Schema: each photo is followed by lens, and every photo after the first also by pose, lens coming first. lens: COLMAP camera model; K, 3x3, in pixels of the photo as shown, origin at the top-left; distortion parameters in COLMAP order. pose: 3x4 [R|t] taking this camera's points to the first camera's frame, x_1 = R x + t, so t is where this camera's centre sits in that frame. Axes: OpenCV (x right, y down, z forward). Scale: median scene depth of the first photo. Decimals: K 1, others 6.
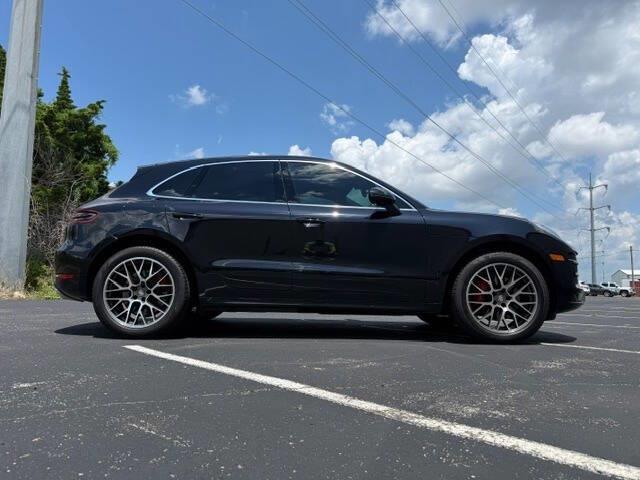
lens RADIAL K [[460.5, 0, 320.0], [0, 460.5, 240.0], [0, 0, 1]] dist [0.044742, -0.050803]
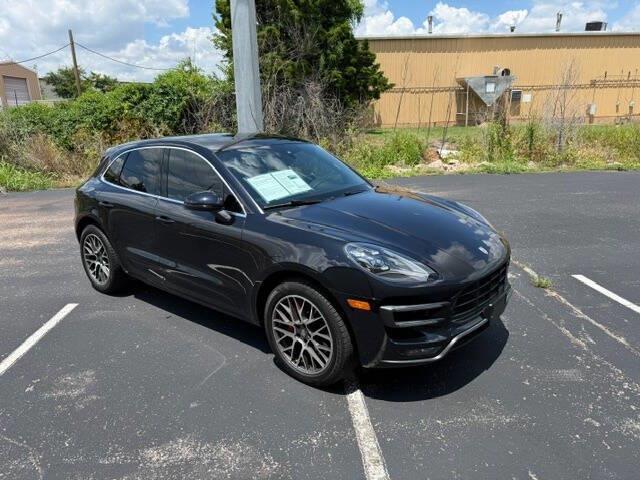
lens RADIAL K [[461.4, 0, 320.0], [0, 461.4, 240.0], [0, 0, 1]] dist [0.059329, -0.072455]
pose [[0.767410, 0.140269, -0.625625, 0.924231], [0.098037, 0.938630, 0.330701, -0.315330], [0.633617, -0.315117, 0.706563, 0.470333]]
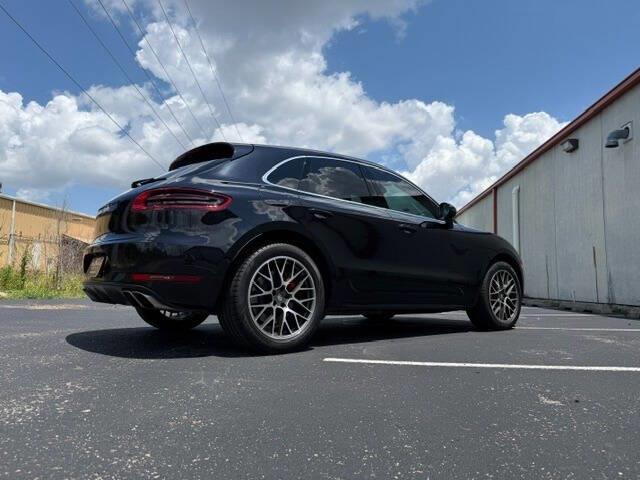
lens RADIAL K [[457.9, 0, 321.6], [0, 457.9, 233.7], [0, 0, 1]] dist [0.048081, -0.052414]
pose [[0.768798, 0.063327, 0.636348, -0.874291], [-0.062827, 0.997750, -0.023389, 0.011583], [-0.636398, -0.021999, 0.771047, 0.305297]]
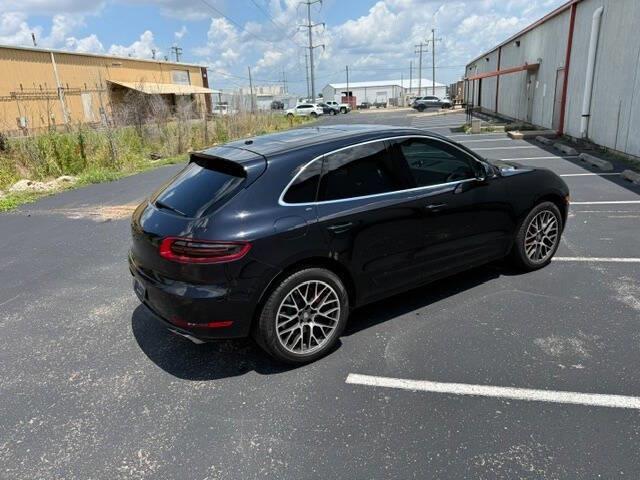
lens RADIAL K [[460.5, 0, 320.0], [0, 460.5, 240.0], [0, 0, 1]] dist [0.044742, -0.050803]
pose [[0.833905, -0.222443, 0.505096, -0.798080], [0.015510, 0.924265, 0.381437, -0.377827], [-0.551690, -0.310248, 0.774199, 0.318869]]
